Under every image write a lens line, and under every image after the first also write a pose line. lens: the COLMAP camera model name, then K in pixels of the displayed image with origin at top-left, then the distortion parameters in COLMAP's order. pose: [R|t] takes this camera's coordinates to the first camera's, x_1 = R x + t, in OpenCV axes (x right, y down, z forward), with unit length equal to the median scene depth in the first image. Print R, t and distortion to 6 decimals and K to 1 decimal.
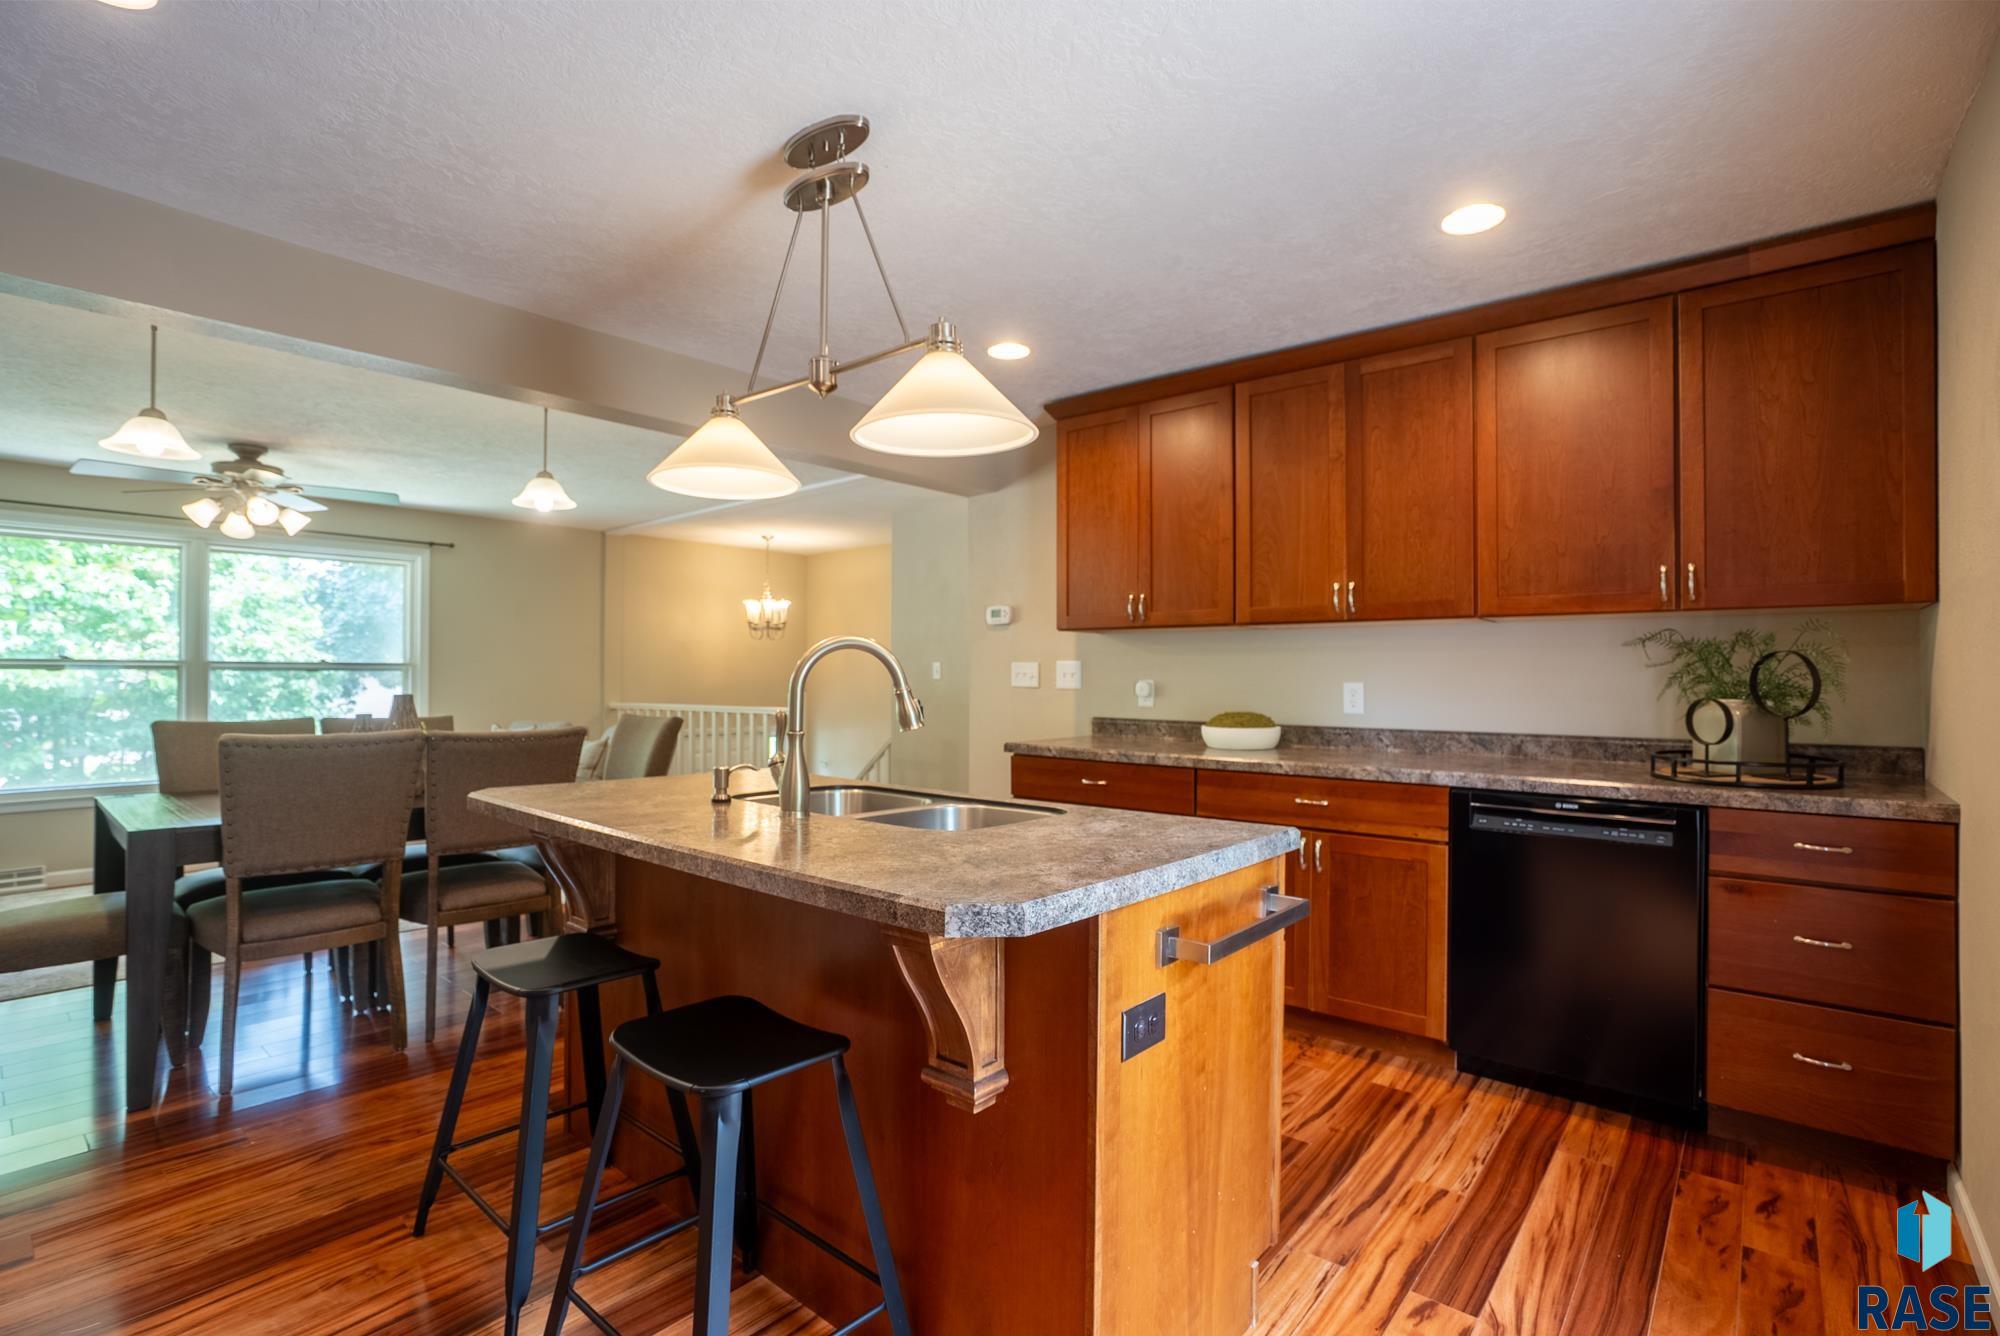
lens RADIAL K [[980.7, 0, 1000.0], [0, 980.7, 668.0], [0, 0, 1]] dist [0.000953, 0.000454]
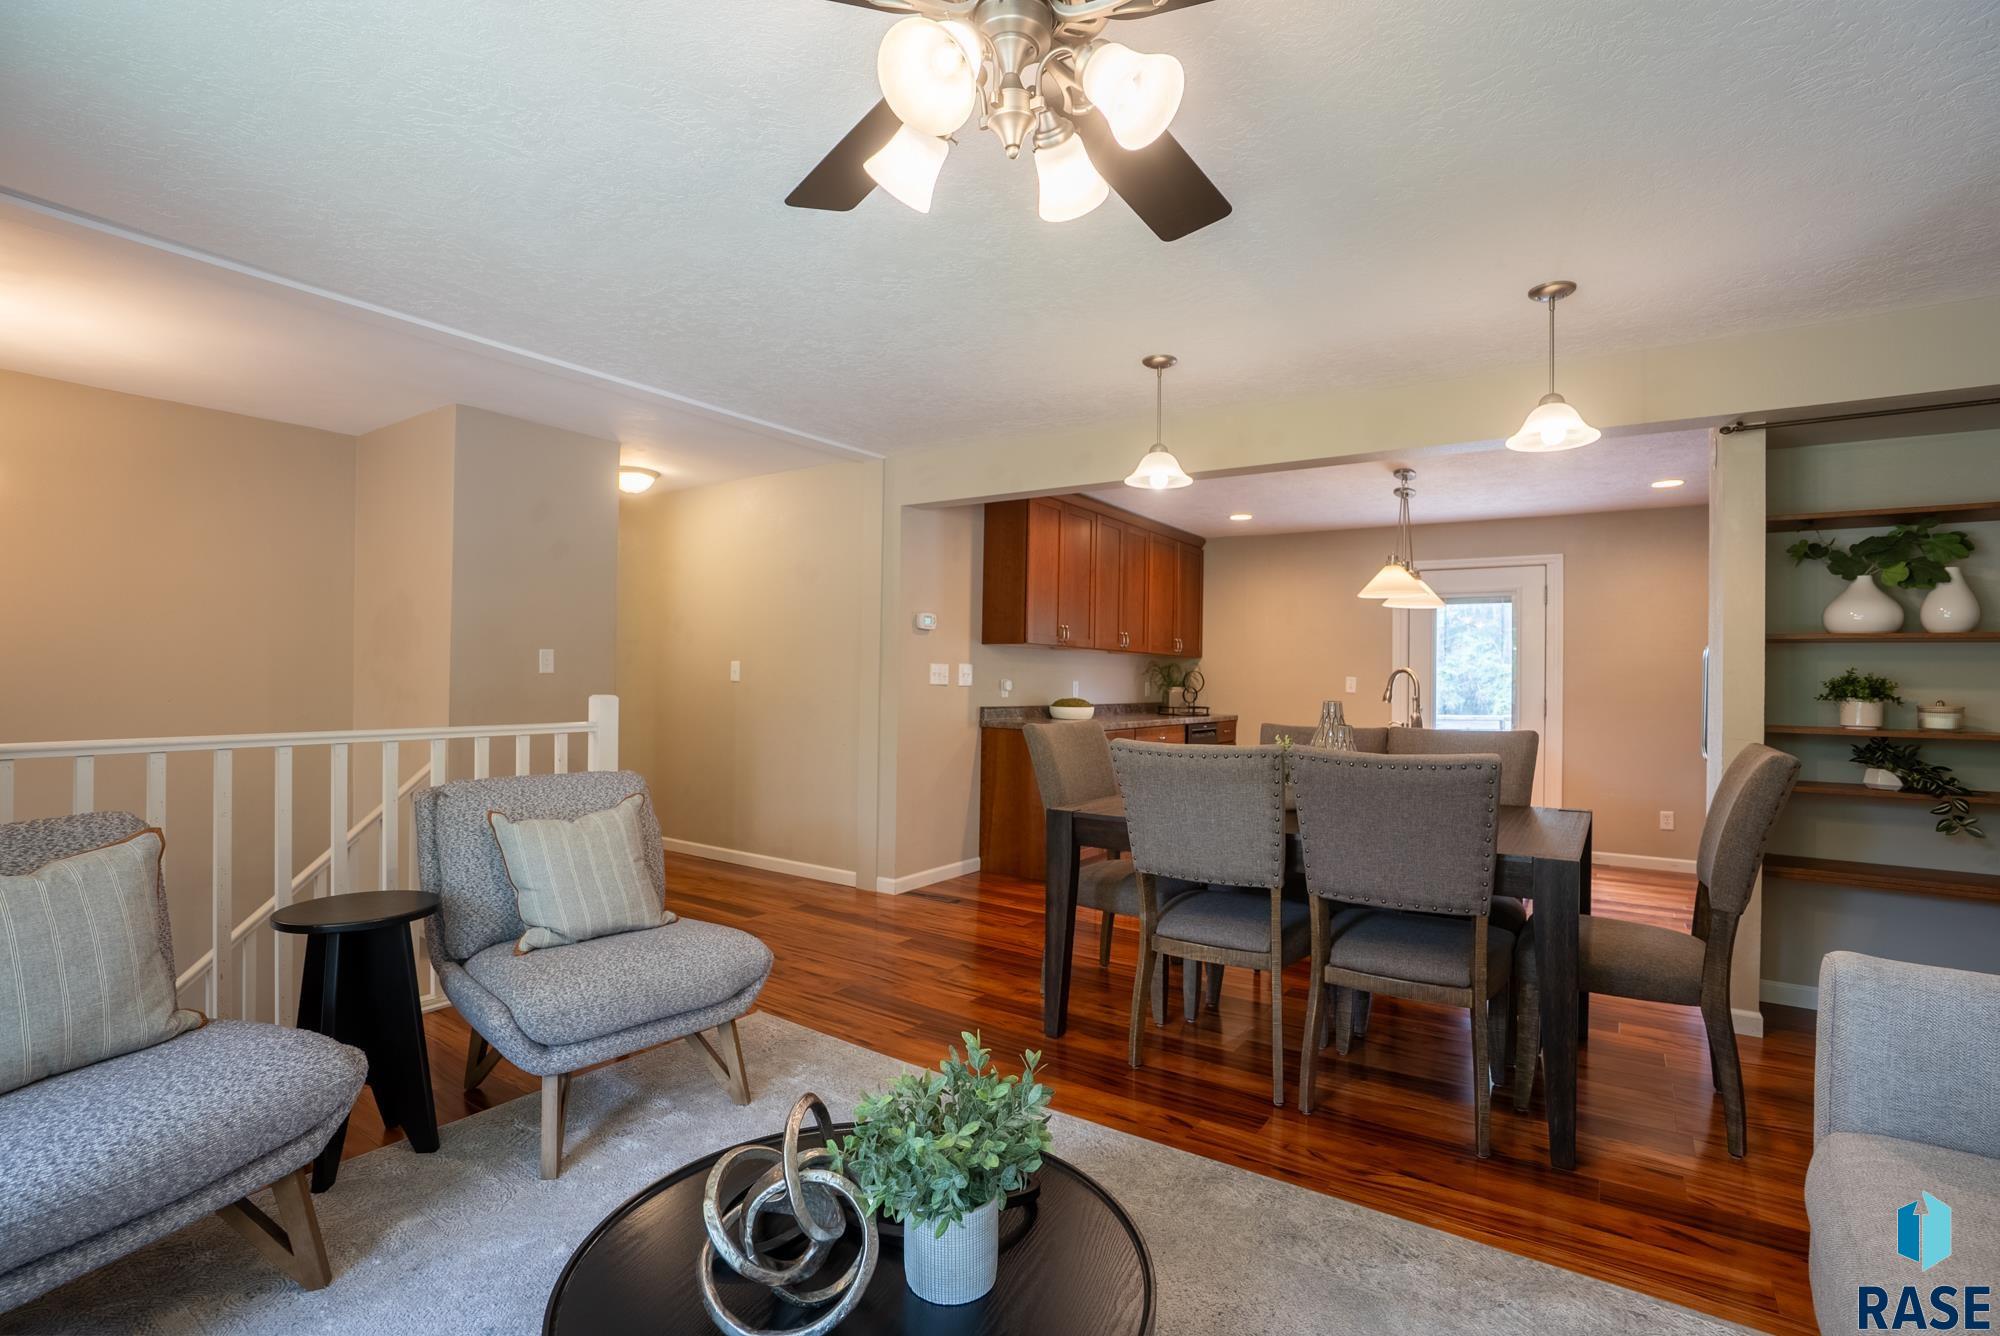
lens RADIAL K [[931.9, 0, 1000.0], [0, 931.9, 668.0], [0, 0, 1]] dist [-0.037745, 0.000370]
pose [[-0.146715, 0.005862, 0.989161, -0.837892], [-0.024789, 0.999647, -0.009601, 0.005853], [-0.988868, -0.025929, -0.146518, 0.839960]]
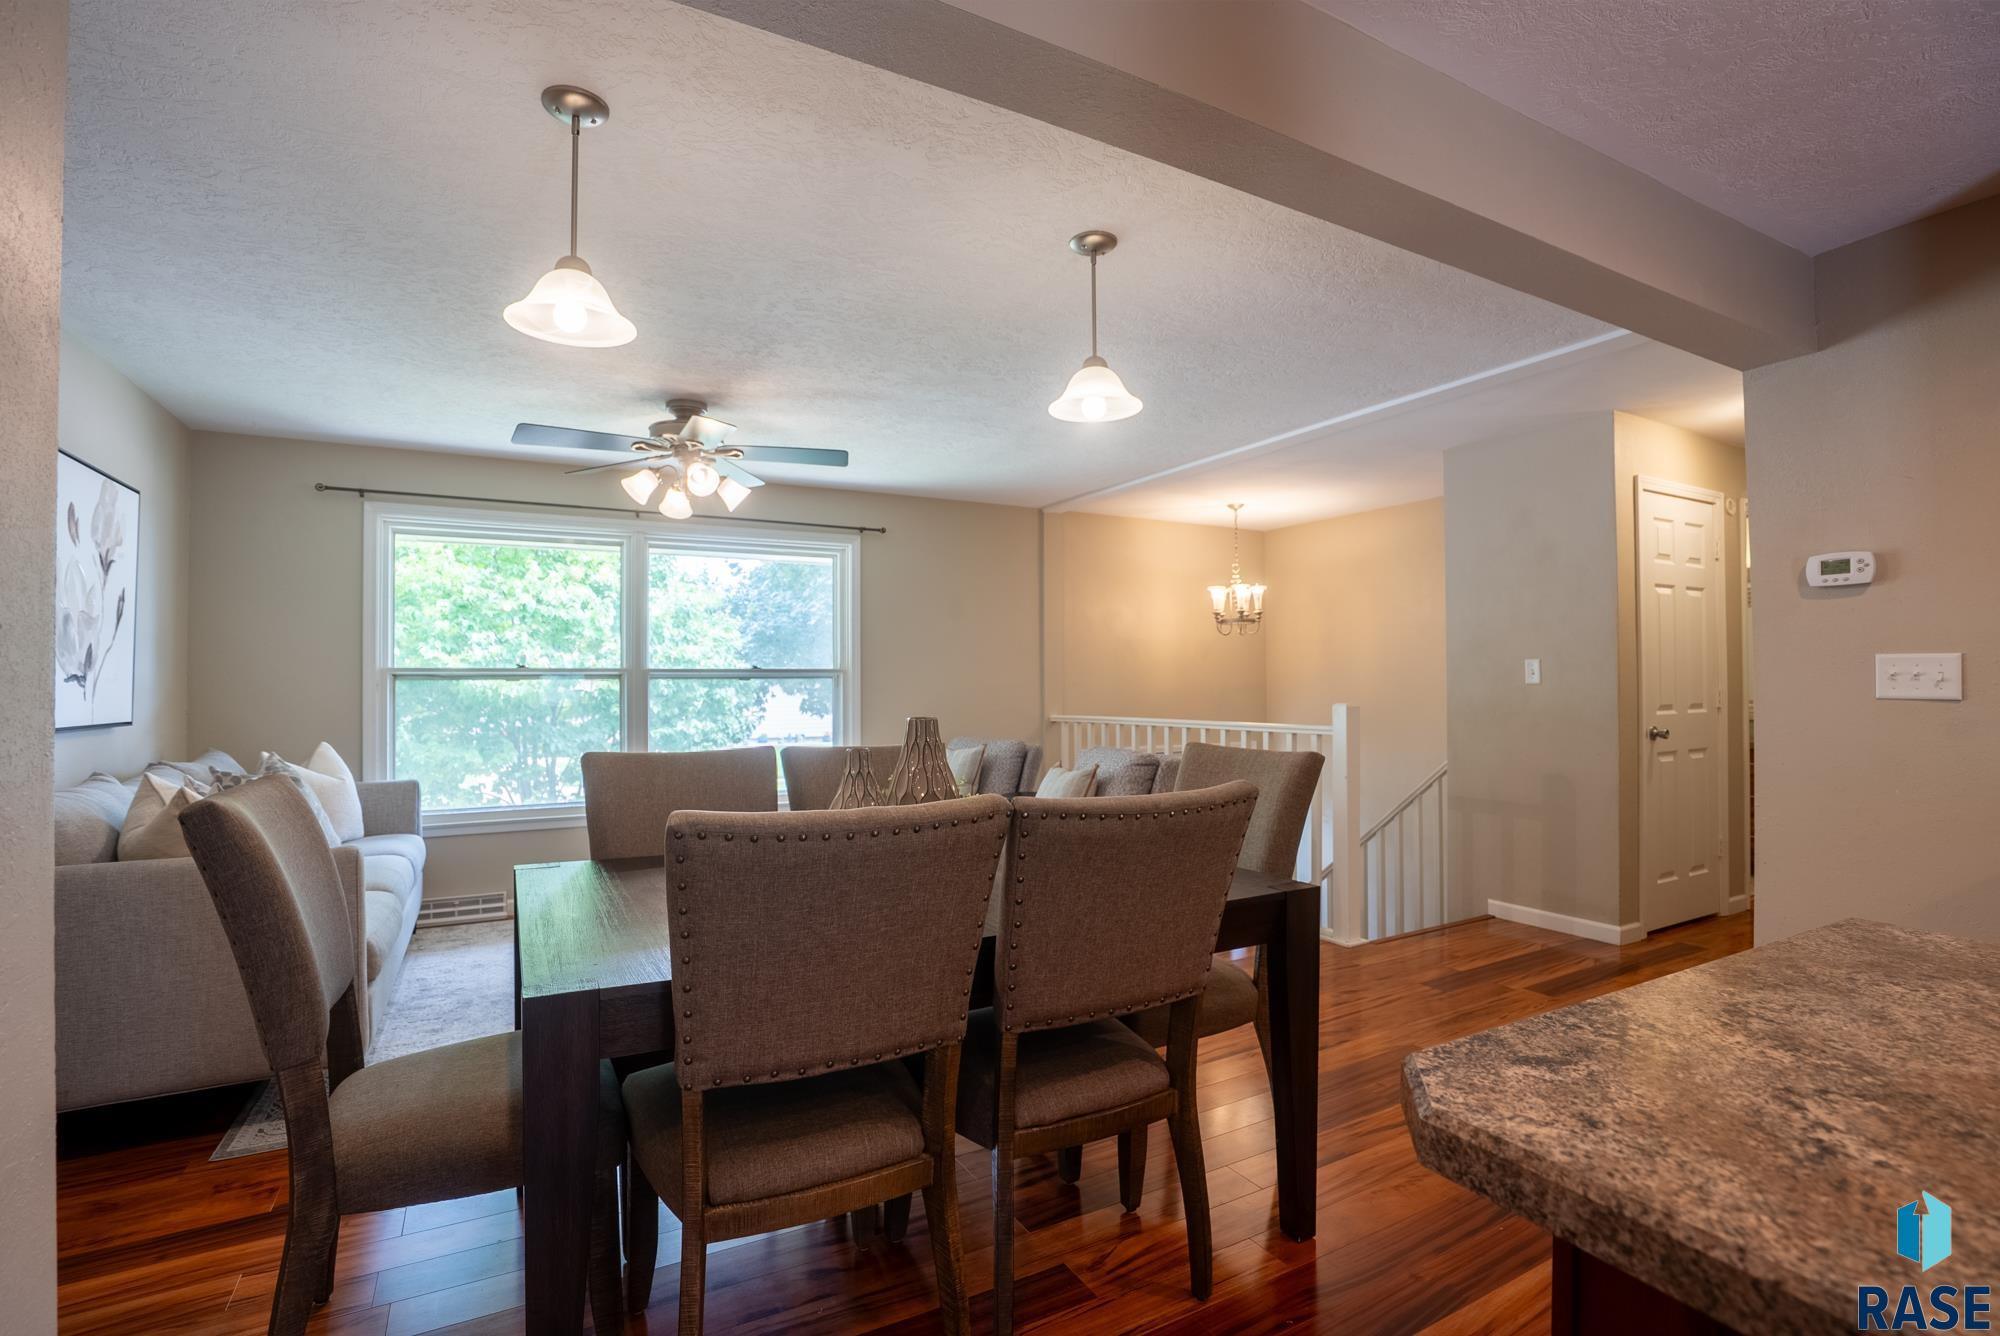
lens RADIAL K [[931.9, 0, 1000.0], [0, 931.9, 668.0], [0, 0, 1]] dist [-0.037745, 0.000370]
pose [[0.950796, -0.011163, -0.309615, -0.231715], [0.009386, 0.999930, -0.007229, 0.000988], [0.309674, 0.003967, 0.950835, 0.287298]]
